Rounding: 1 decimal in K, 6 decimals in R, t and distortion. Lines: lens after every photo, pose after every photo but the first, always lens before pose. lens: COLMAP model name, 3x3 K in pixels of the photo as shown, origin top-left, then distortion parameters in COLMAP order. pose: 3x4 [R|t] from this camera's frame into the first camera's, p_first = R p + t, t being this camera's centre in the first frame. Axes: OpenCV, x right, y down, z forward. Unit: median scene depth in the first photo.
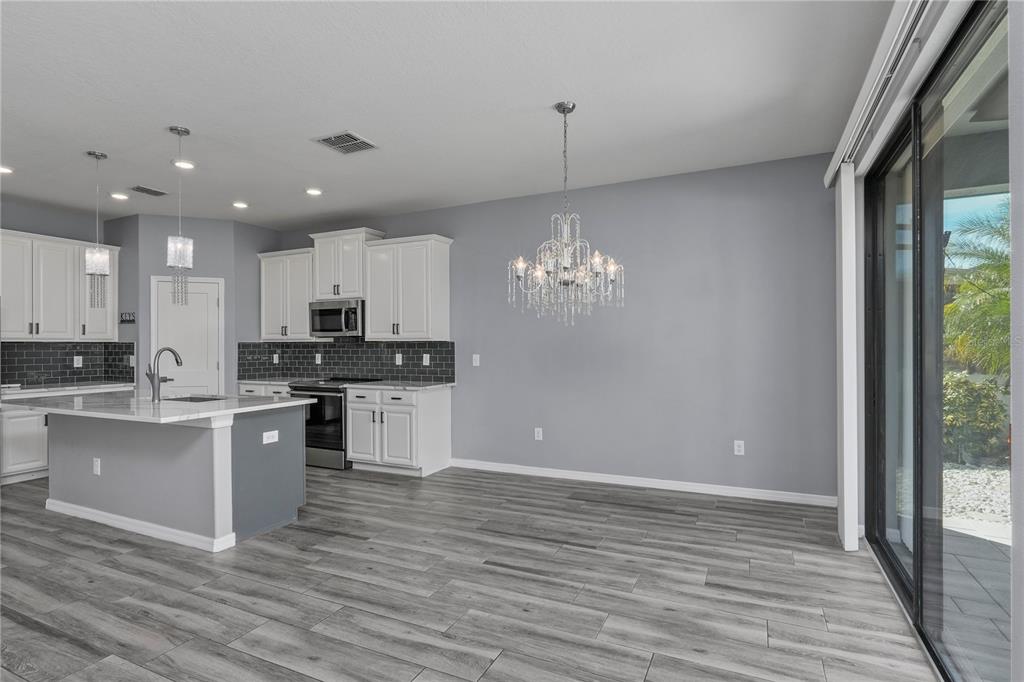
lens RADIAL K [[512.0, 0, 510.5], [0, 512.0, 346.7], [0, 0, 1]] dist [-0.007056, 0.003474]
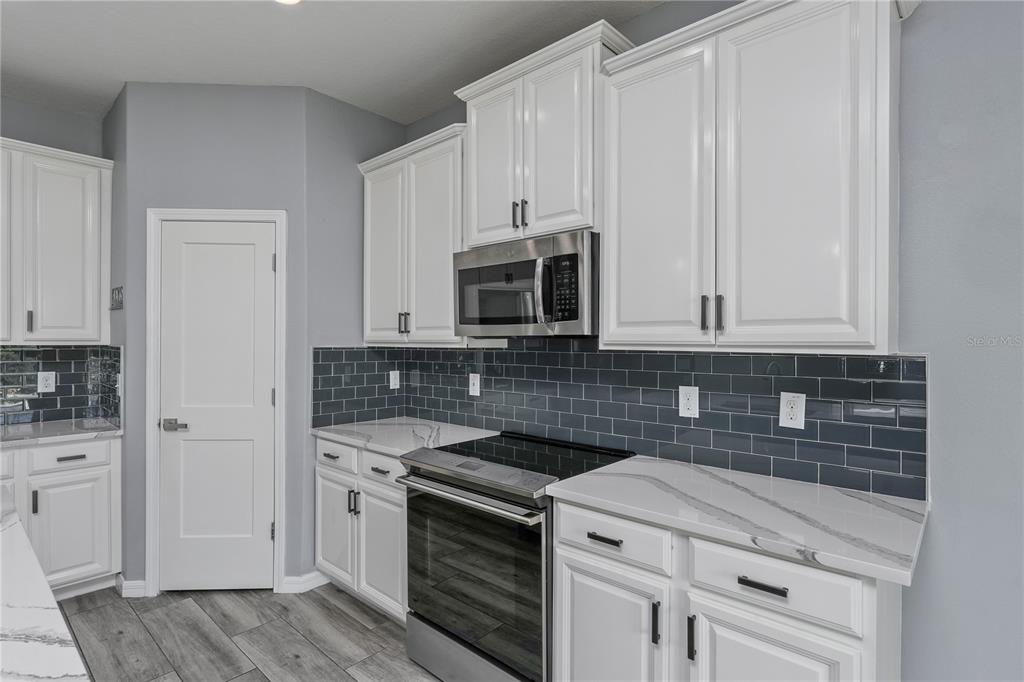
lens RADIAL K [[512.0, 0, 514.8], [0, 512.0, 343.2], [0, 0, 1]] dist [-0.007056, 0.003474]
pose [[0.958783, 0.006592, -0.284063, -0.248063], [-0.006576, 0.999978, 0.001012, -0.015898], [0.284063, 0.000898, 0.958805, 0.669917]]
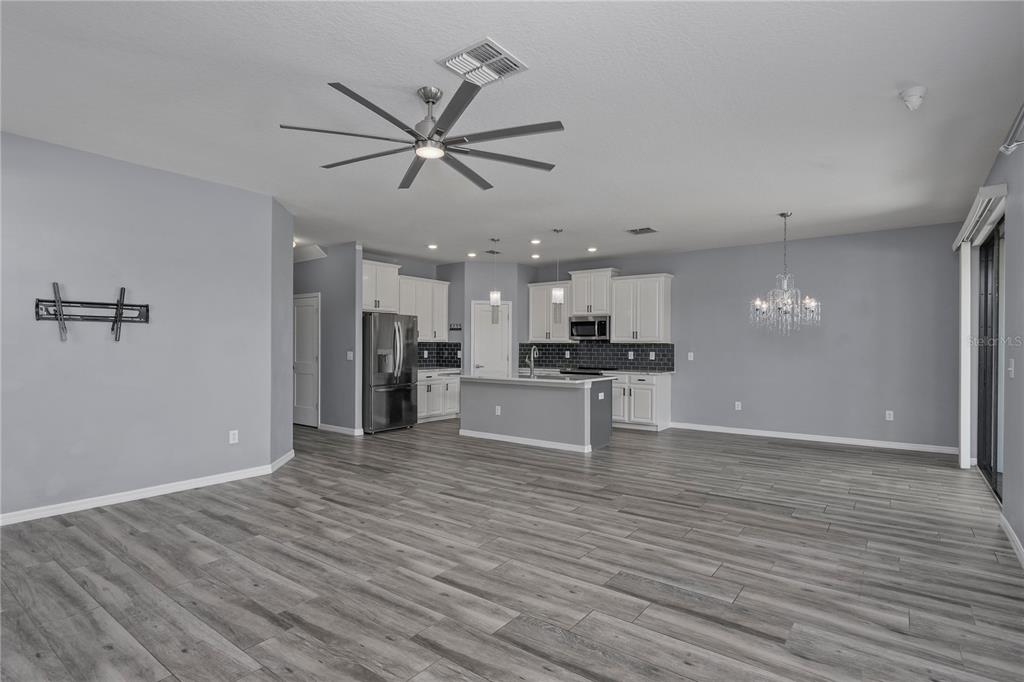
lens RADIAL K [[512.0, 0, 515.2], [0, 512.0, 348.9], [0, 0, 1]] dist [-0.007056, 0.003474]
pose [[0.980612, 0.009585, -0.195727, -0.272833], [-0.008728, 0.999948, 0.005239, 0.001362], [0.195767, -0.003429, 0.980645, -0.551613]]
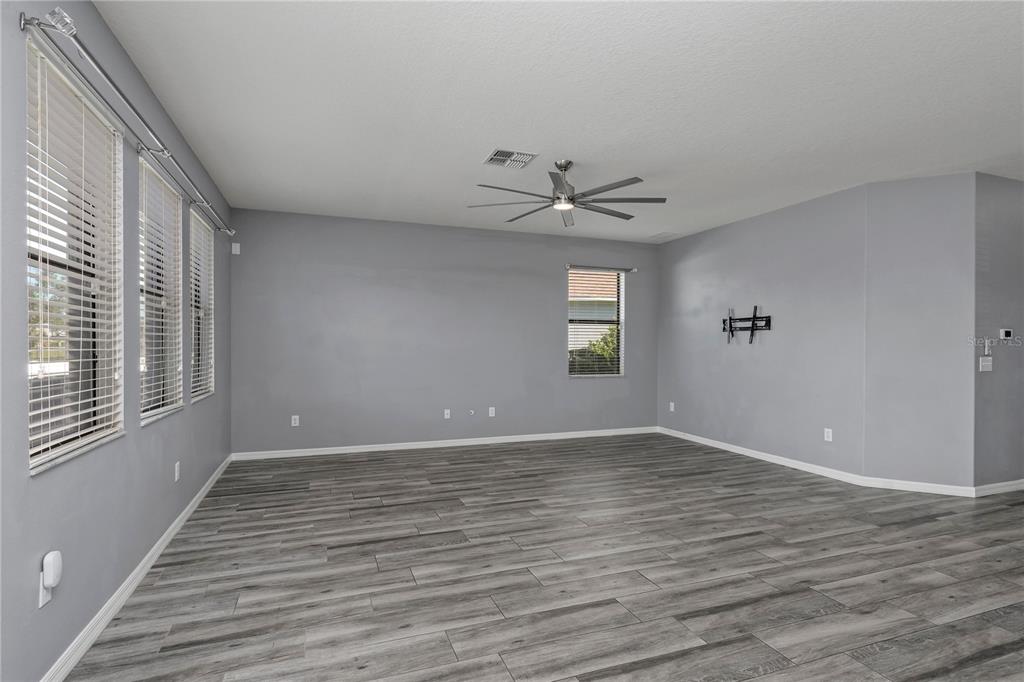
lens RADIAL K [[512.0, 0, 507.1], [0, 512.0, 348.5], [0, 0, 1]] dist [-0.007056, 0.003474]
pose [[-0.695379, 0.007519, -0.718604, 0.133961], [-0.000290, 0.999942, 0.010744, -0.002341], [0.718643, 0.007680, -0.695337, 0.434685]]
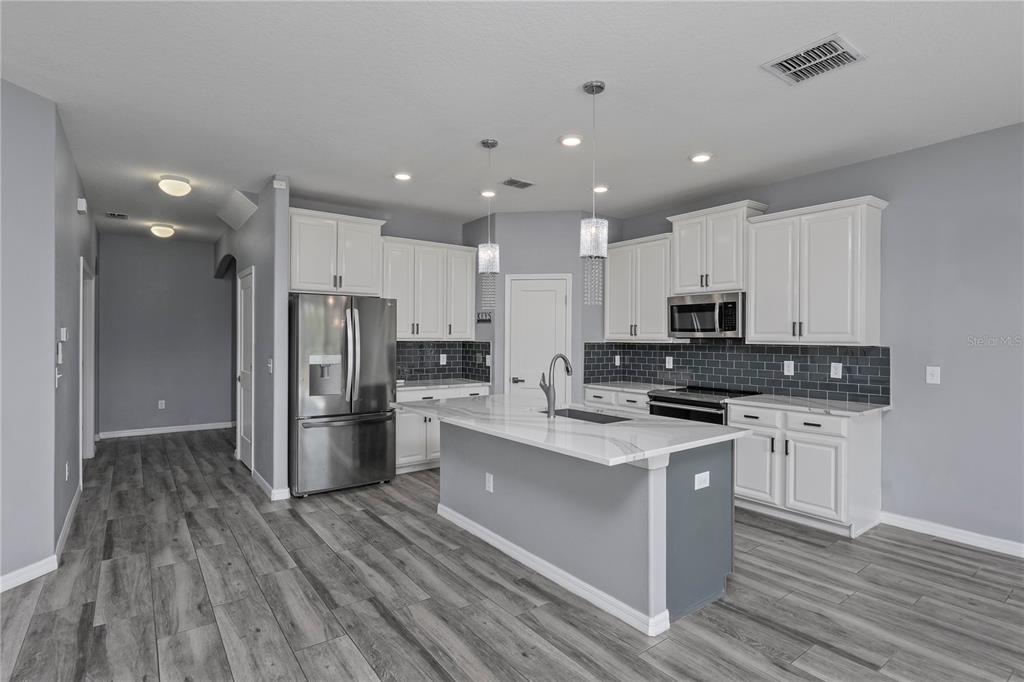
lens RADIAL K [[512.0, 0, 518.1], [0, 512.0, 337.9], [0, 0, 1]] dist [-0.007056, 0.003474]
pose [[0.887809, 0.007419, -0.460152, -0.240874], [-0.008458, 0.999964, -0.000195, -0.017565], [0.460134, 0.004065, 0.887840, 0.145748]]
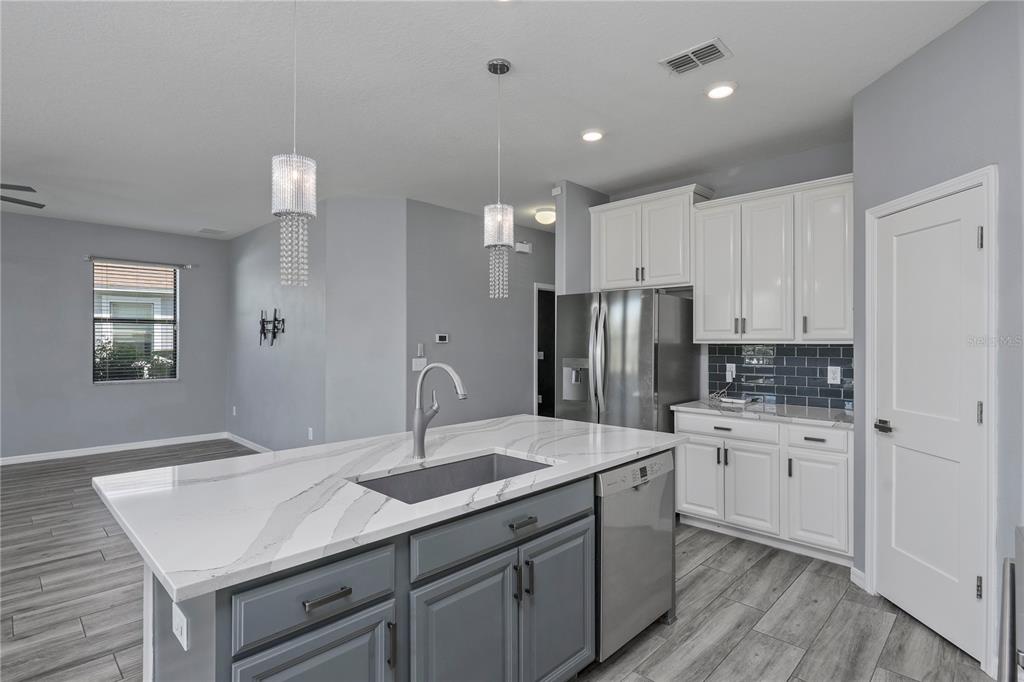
lens RADIAL K [[512.0, 0, 511.2], [0, 512.0, 340.7], [0, 0, 1]] dist [-0.007056, 0.003474]
pose [[-0.326328, 0.004457, -0.945246, -0.136555], [0.000113, 0.999989, 0.004676, -0.017081], [0.945257, 0.001419, -0.326325, 0.880182]]
